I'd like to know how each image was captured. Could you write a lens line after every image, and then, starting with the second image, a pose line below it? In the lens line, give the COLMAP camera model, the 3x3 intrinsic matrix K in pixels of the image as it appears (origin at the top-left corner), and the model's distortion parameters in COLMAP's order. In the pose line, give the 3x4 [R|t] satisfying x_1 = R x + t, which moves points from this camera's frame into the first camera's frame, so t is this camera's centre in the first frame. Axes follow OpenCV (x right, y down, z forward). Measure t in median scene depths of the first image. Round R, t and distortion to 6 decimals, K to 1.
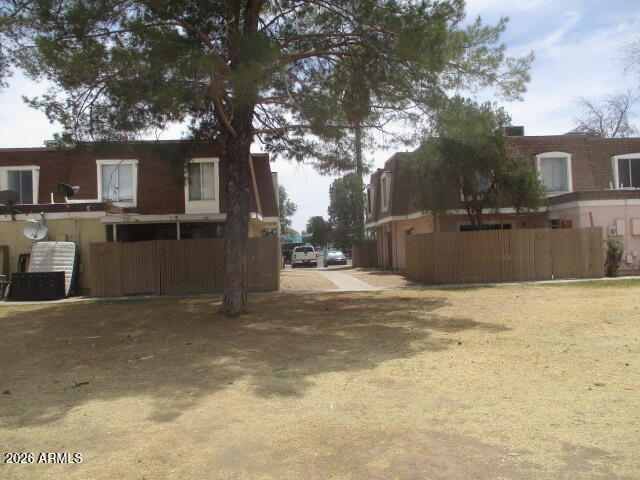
lens RADIAL K [[517.5, 0, 320.1], [0, 517.5, 239.7], [0, 0, 1]] dist [-0.010276, -0.000258]
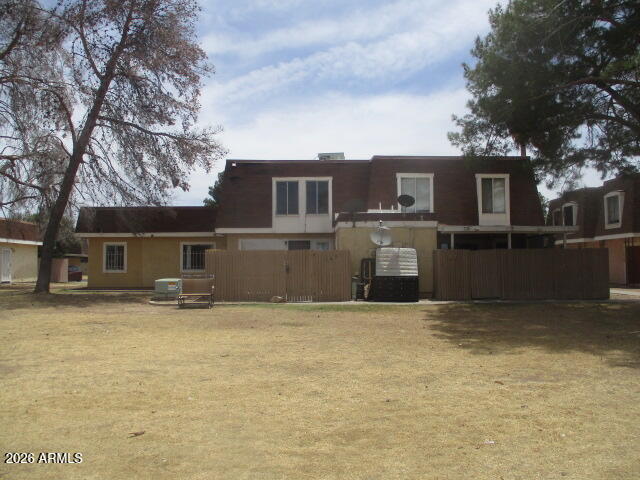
lens RADIAL K [[517.5, 0, 319.9], [0, 517.5, 239.6], [0, 0, 1]] dist [-0.010276, -0.000258]
pose [[0.999283, 0.026842, -0.026689, -0.568110], [-0.027667, 0.999136, -0.031027, 0.021619], [0.025833, 0.031743, 0.999162, -0.075468]]
